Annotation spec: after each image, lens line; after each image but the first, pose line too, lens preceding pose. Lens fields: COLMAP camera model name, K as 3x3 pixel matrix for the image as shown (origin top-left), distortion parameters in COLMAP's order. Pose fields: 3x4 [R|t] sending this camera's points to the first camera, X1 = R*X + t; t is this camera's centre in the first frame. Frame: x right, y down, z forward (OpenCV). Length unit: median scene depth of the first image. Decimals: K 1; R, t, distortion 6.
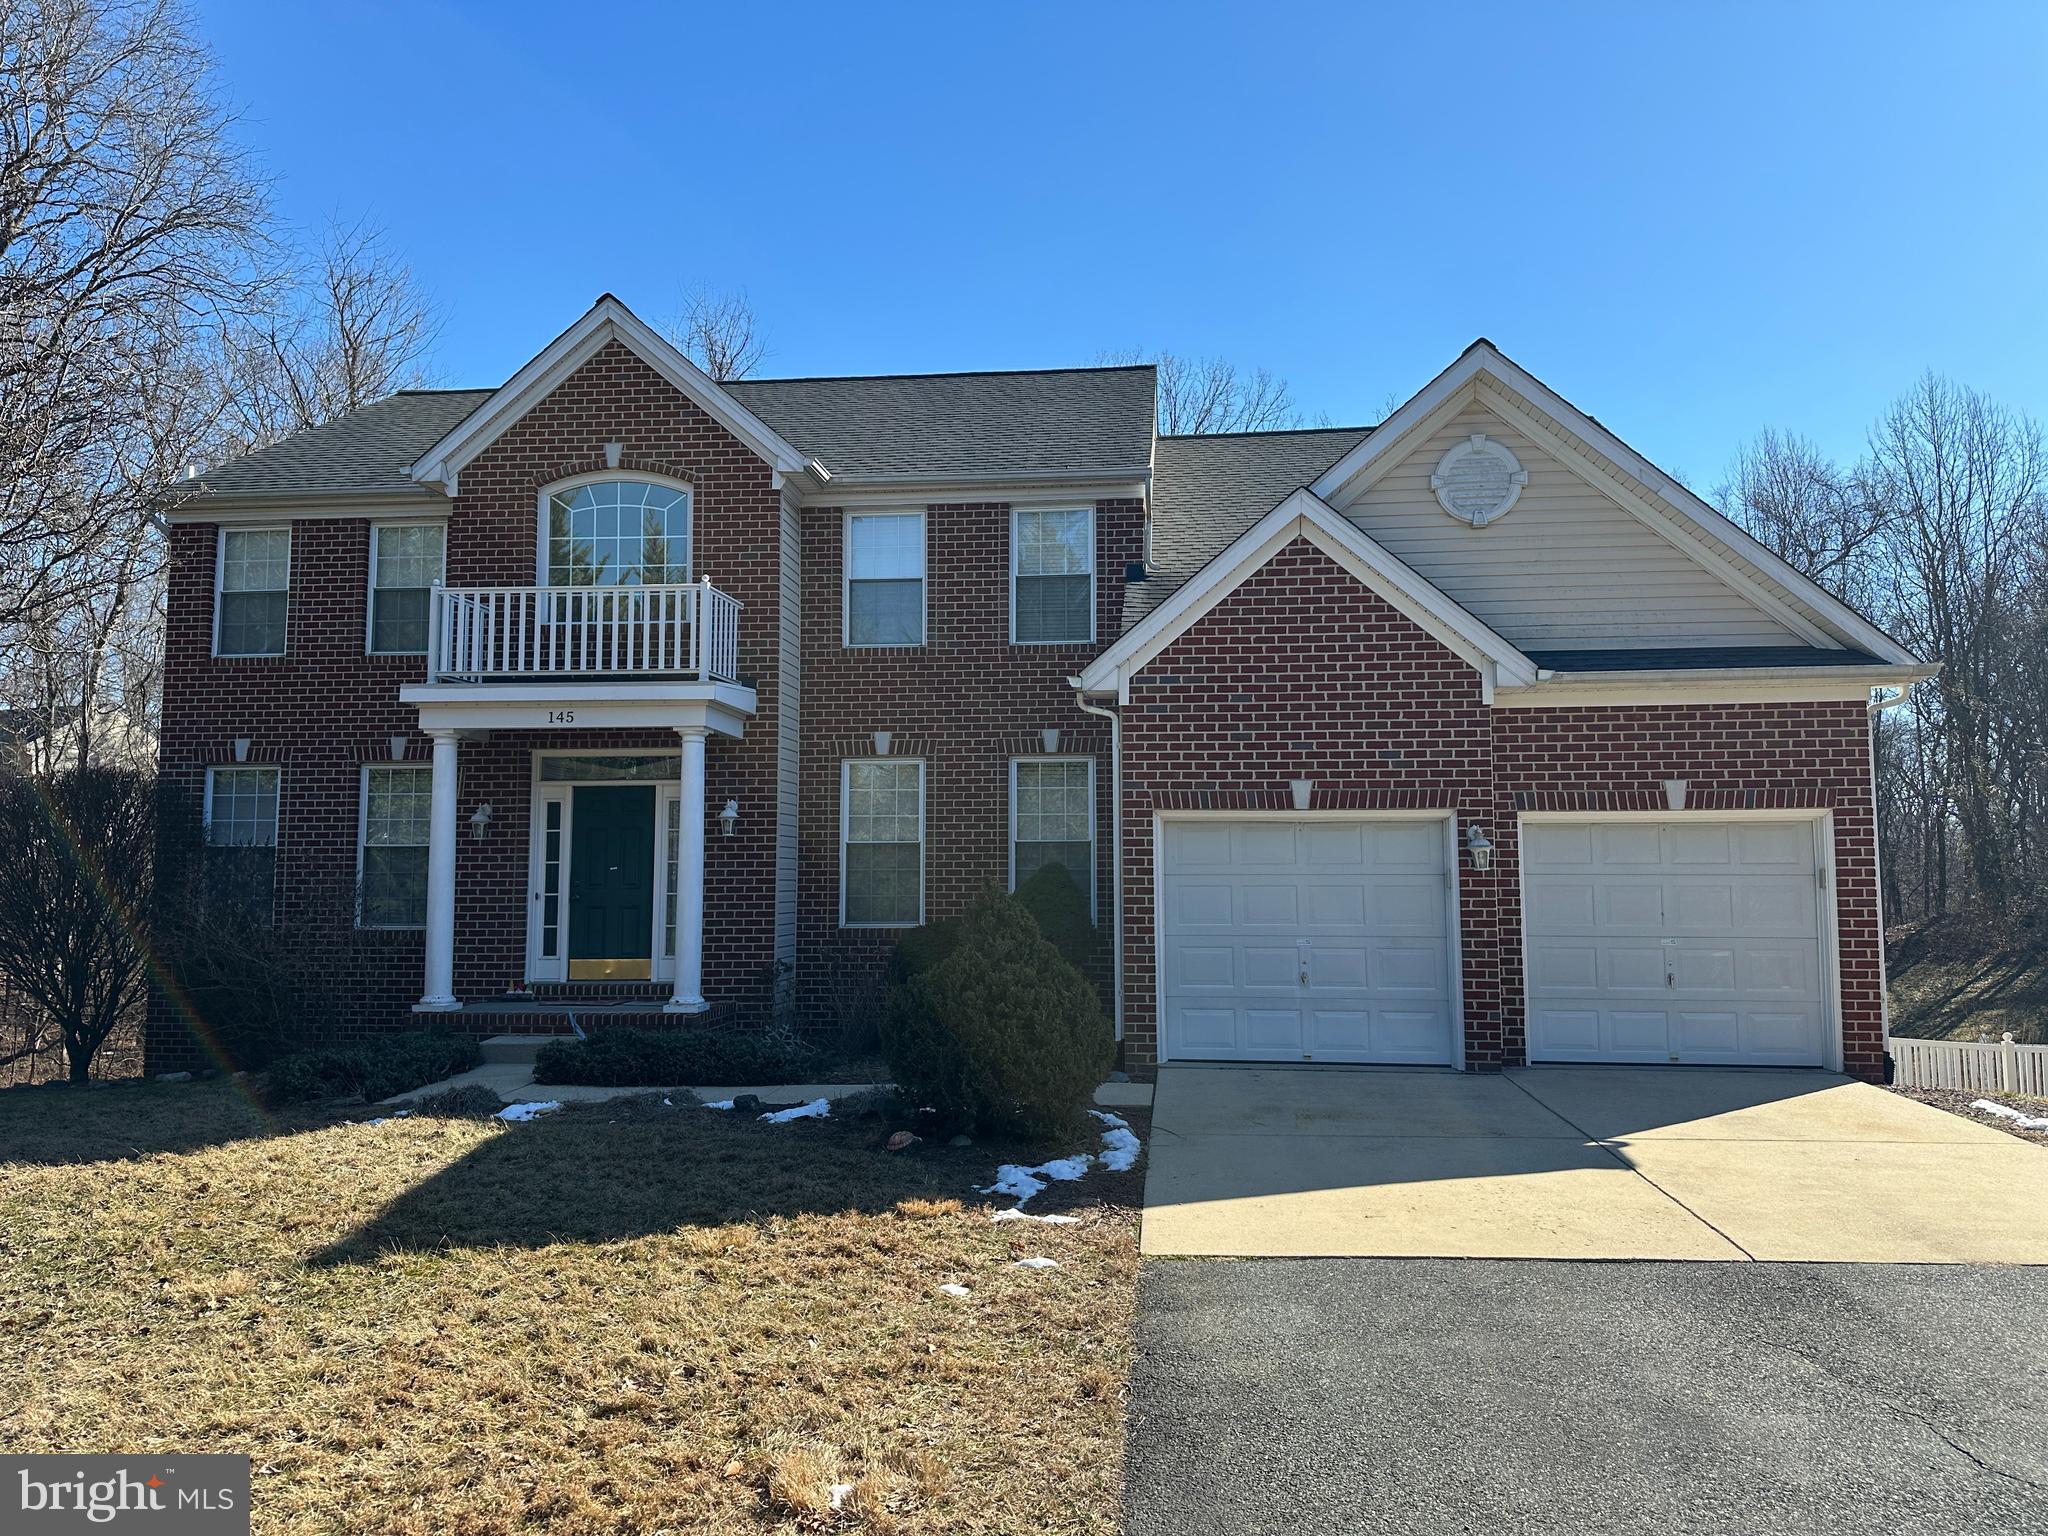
lens RADIAL K [[1423.3, 0, 1040.6], [0, 1423.3, 773.6], [0, 0, 1]] dist [0.063802, -0.076897]
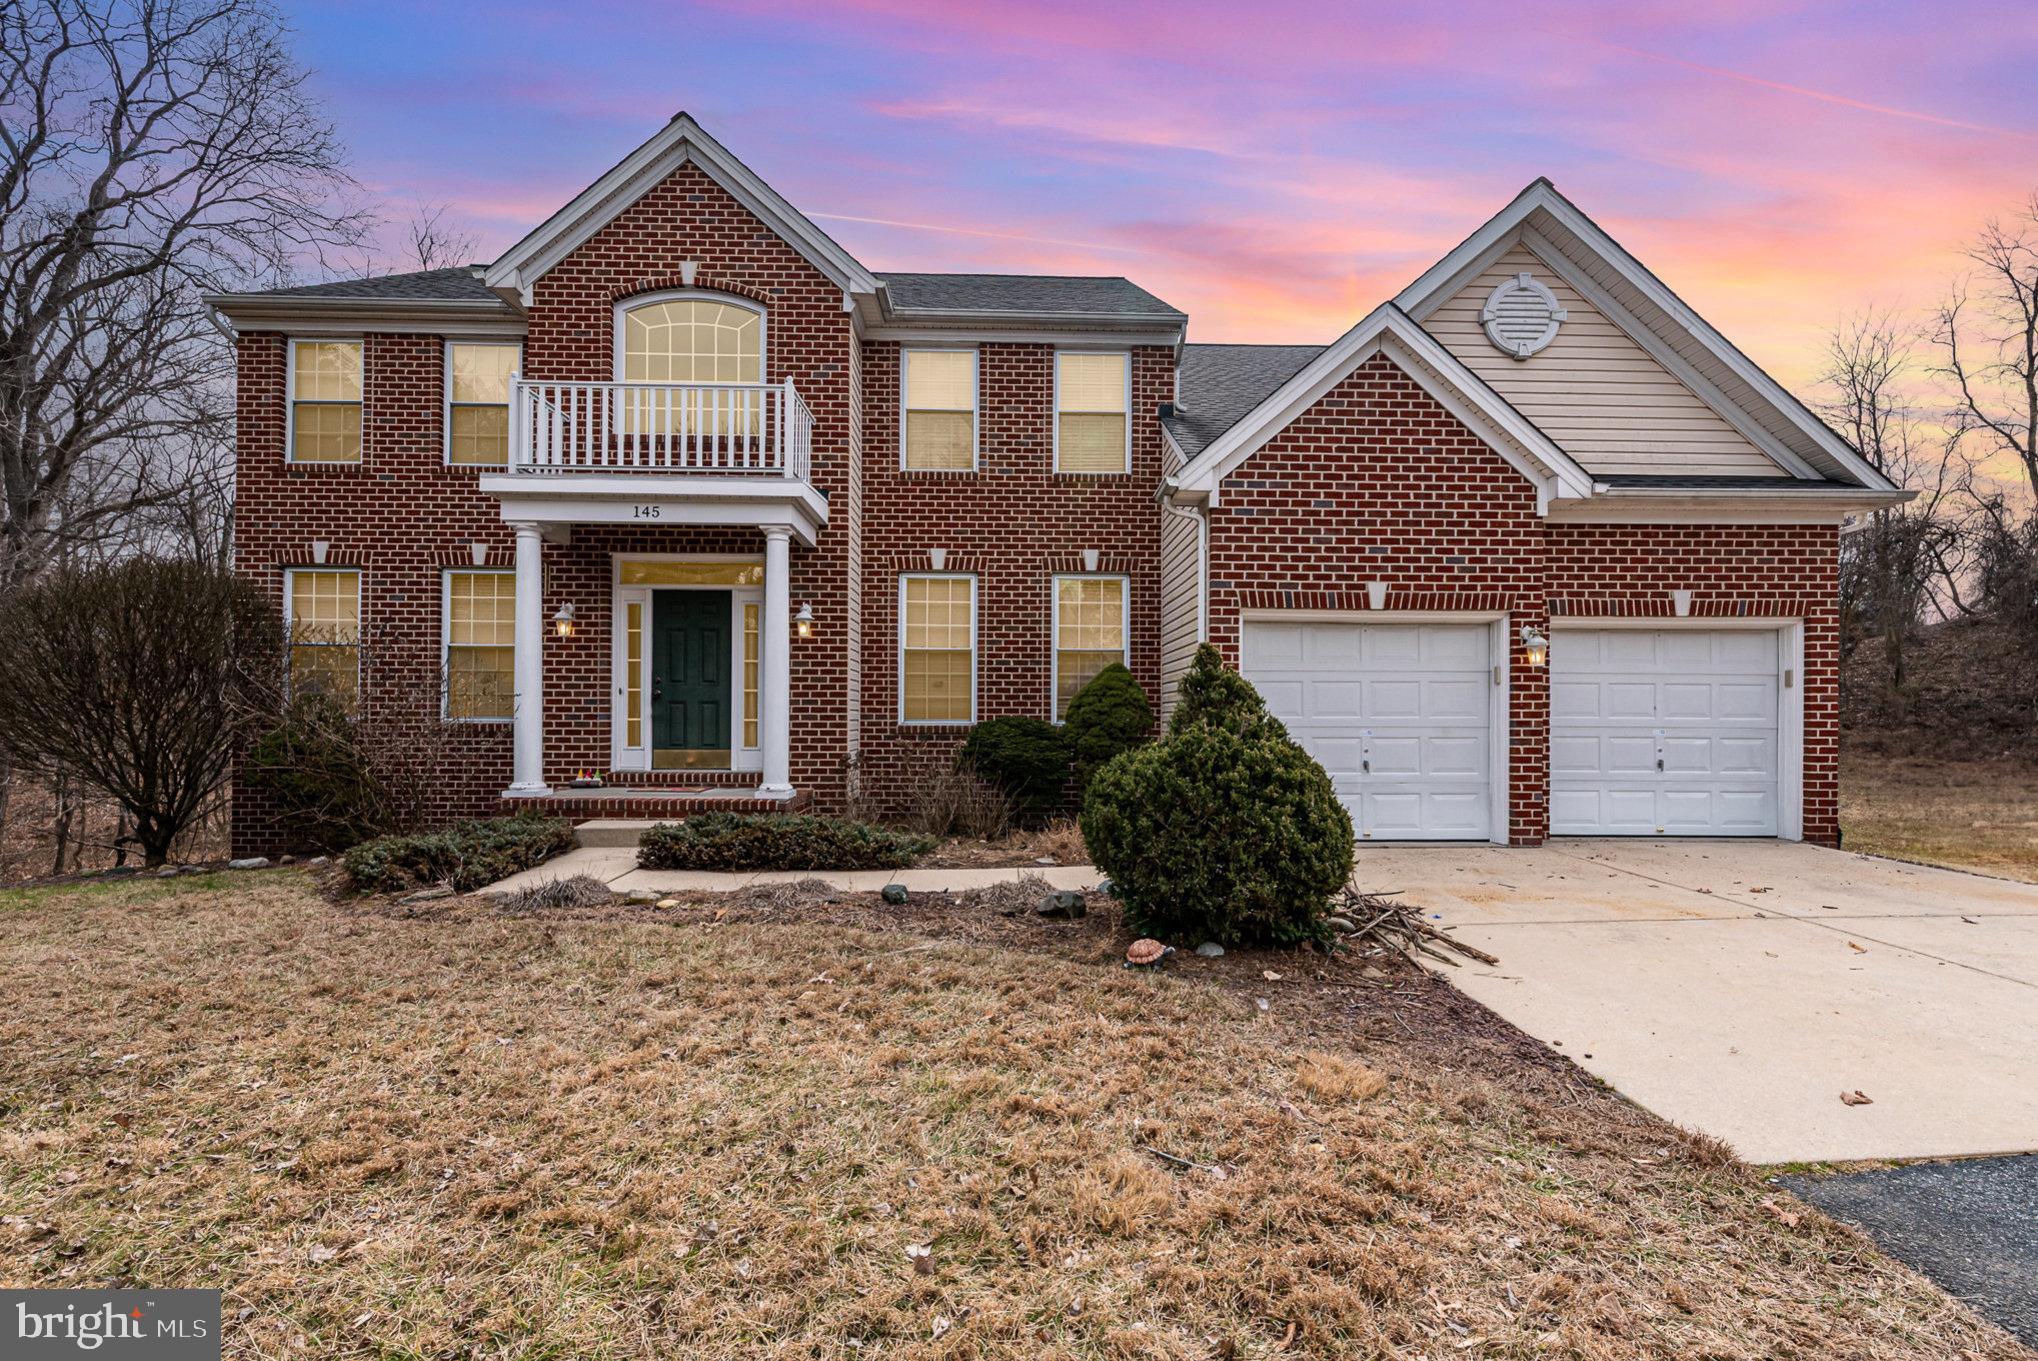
lens RADIAL K [[882.0, 0, 1019.2], [0, 882.0, 718.3], [0, 0, 1]] dist [0.000384, 0.002092]
pose [[0.991371, 0.006327, 0.130932, -0.142657], [-0.016441, 0.996949, 0.076309, 0.050836], [-0.130049, -0.077803, 0.988450, 0.309180]]
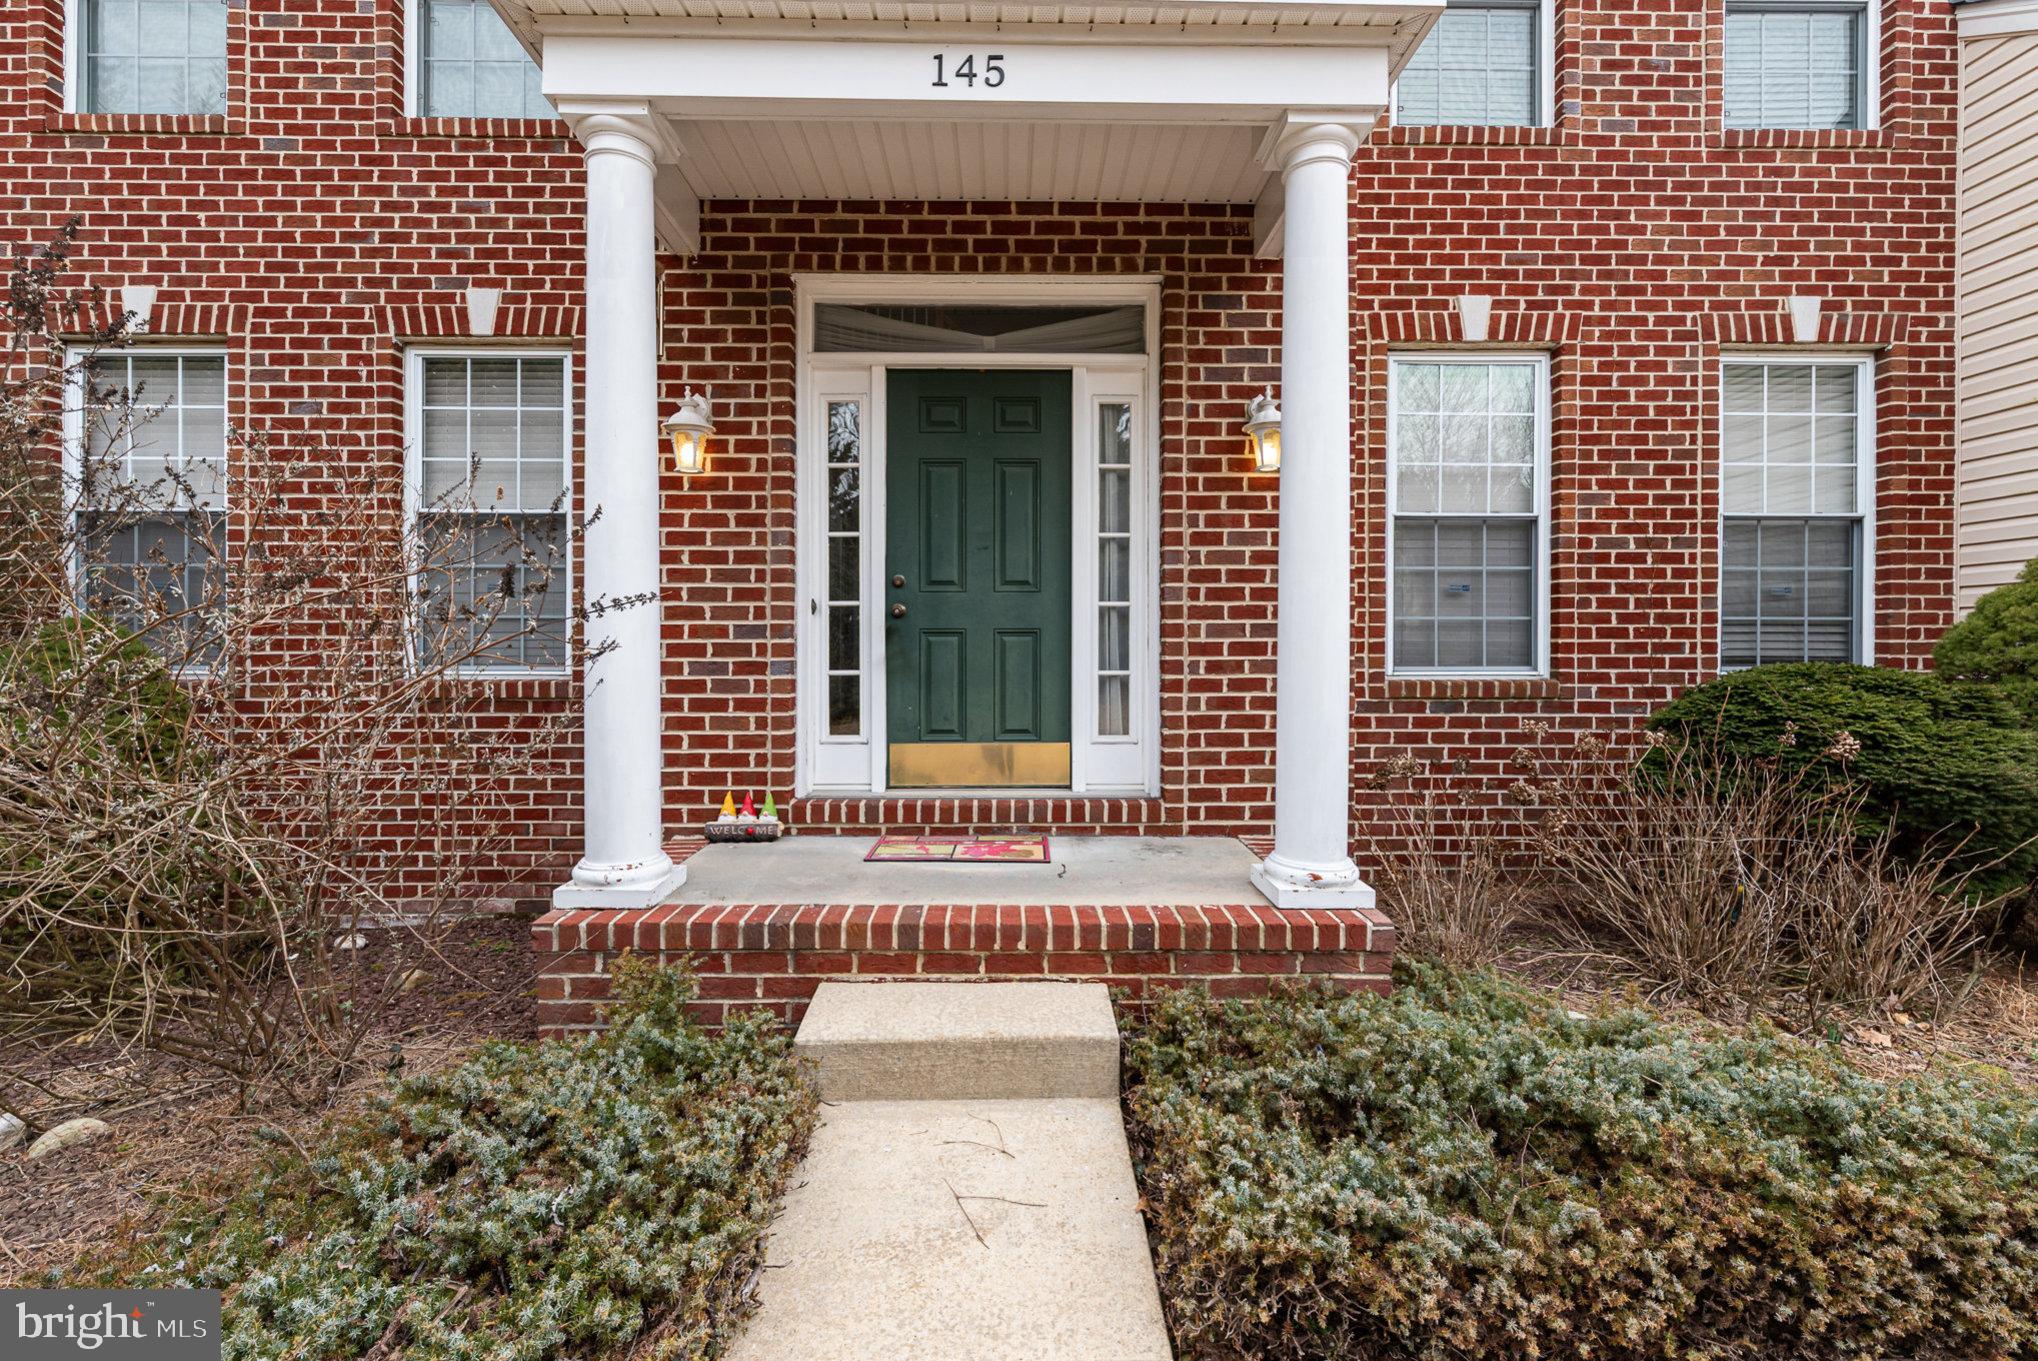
lens RADIAL K [[882.0, 0, 1007.8], [0, 882.0, 661.2], [0, 0, 1]] dist [0.000384, 0.002092]
pose [[0.993211, 0.001169, 0.116318, -0.324830], [-0.010803, 0.996555, 0.082226, 0.079700], [-0.115821, -0.082925, 0.989803, 0.718235]]
